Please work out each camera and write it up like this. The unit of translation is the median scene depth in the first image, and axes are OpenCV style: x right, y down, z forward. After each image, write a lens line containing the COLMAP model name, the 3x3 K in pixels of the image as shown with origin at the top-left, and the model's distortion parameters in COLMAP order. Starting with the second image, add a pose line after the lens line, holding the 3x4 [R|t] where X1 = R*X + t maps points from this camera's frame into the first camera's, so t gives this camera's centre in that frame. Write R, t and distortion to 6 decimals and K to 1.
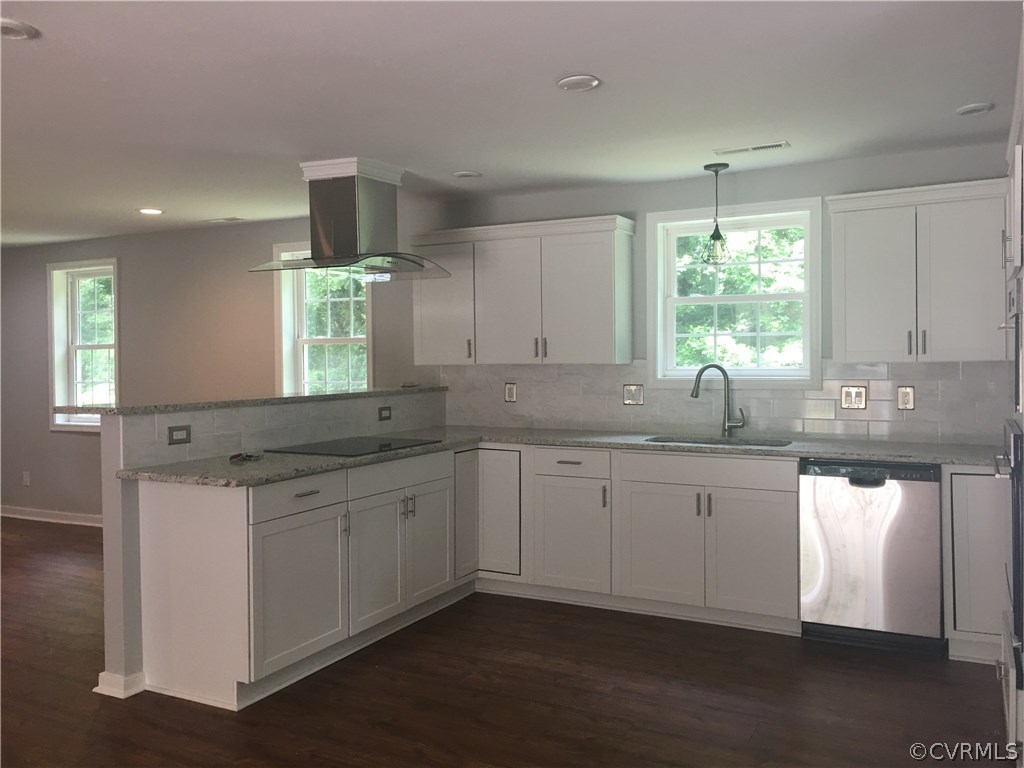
lens RADIAL K [[879.2, 0, 508.9], [0, 879.2, 378.7], [0, 0, 1]] dist [0.045376, -0.008679]
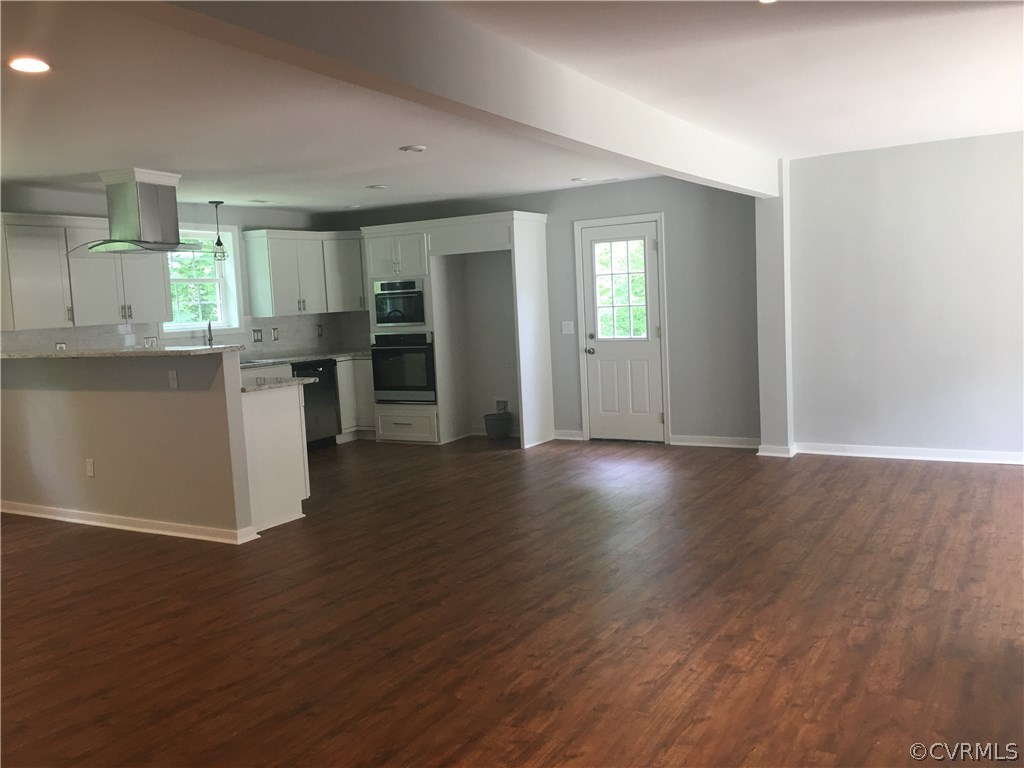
lens RADIAL K [[879.2, 0, 508.9], [0, 879.2, 378.7], [0, 0, 1]] dist [0.045376, -0.008679]
pose [[0.057195, -0.082148, 0.994978, -1.136299], [0.077474, 0.993969, 0.077612, 0.005568], [-0.995352, 0.072646, 0.063215, 0.287220]]
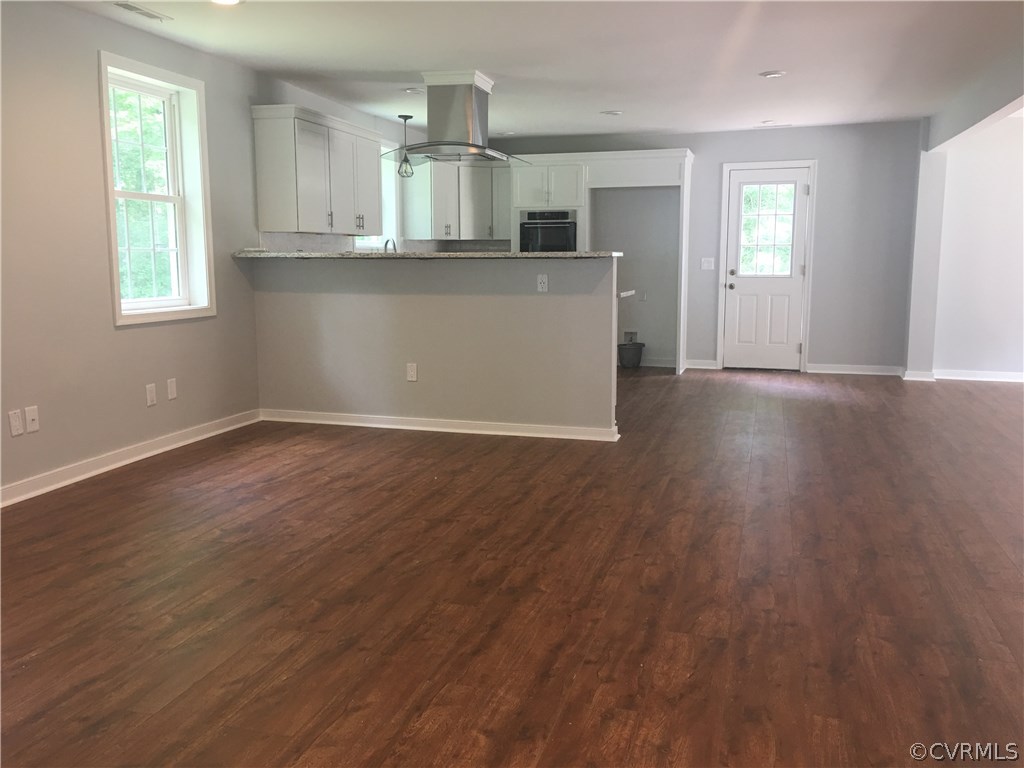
lens RADIAL K [[867.6, 0, 490.1], [0, 867.6, 384.3], [0, 0, 1]] dist [0.049521, -0.002447]
pose [[-0.179223, -0.130887, 0.975063, -1.141887], [0.030889, 0.989873, 0.138553, 0.027247], [-0.983324, 0.054950, -0.173365, 0.915684]]
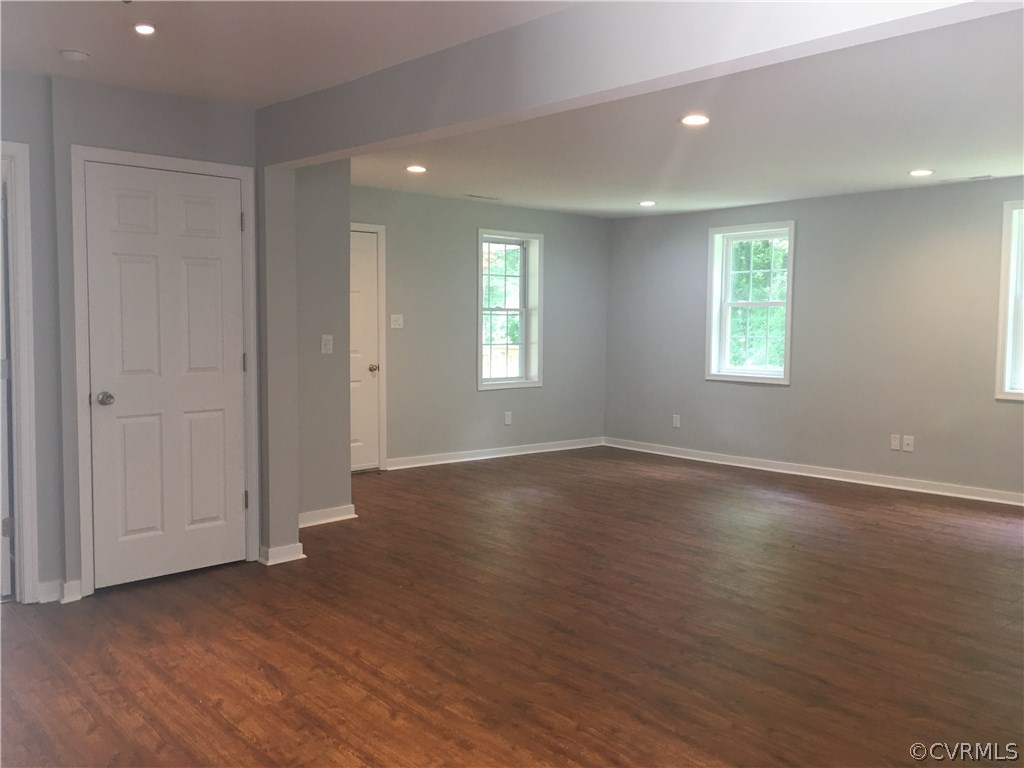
lens RADIAL K [[879.2, 0, 508.9], [0, 879.2, 378.7], [0, 0, 1]] dist [0.045376, -0.008679]
pose [[0.931008, 0.046364, -0.362043, -0.458996], [-0.032137, 0.998460, 0.045224, 0.019813], [0.363582, -0.030469, 0.931064, -0.145951]]
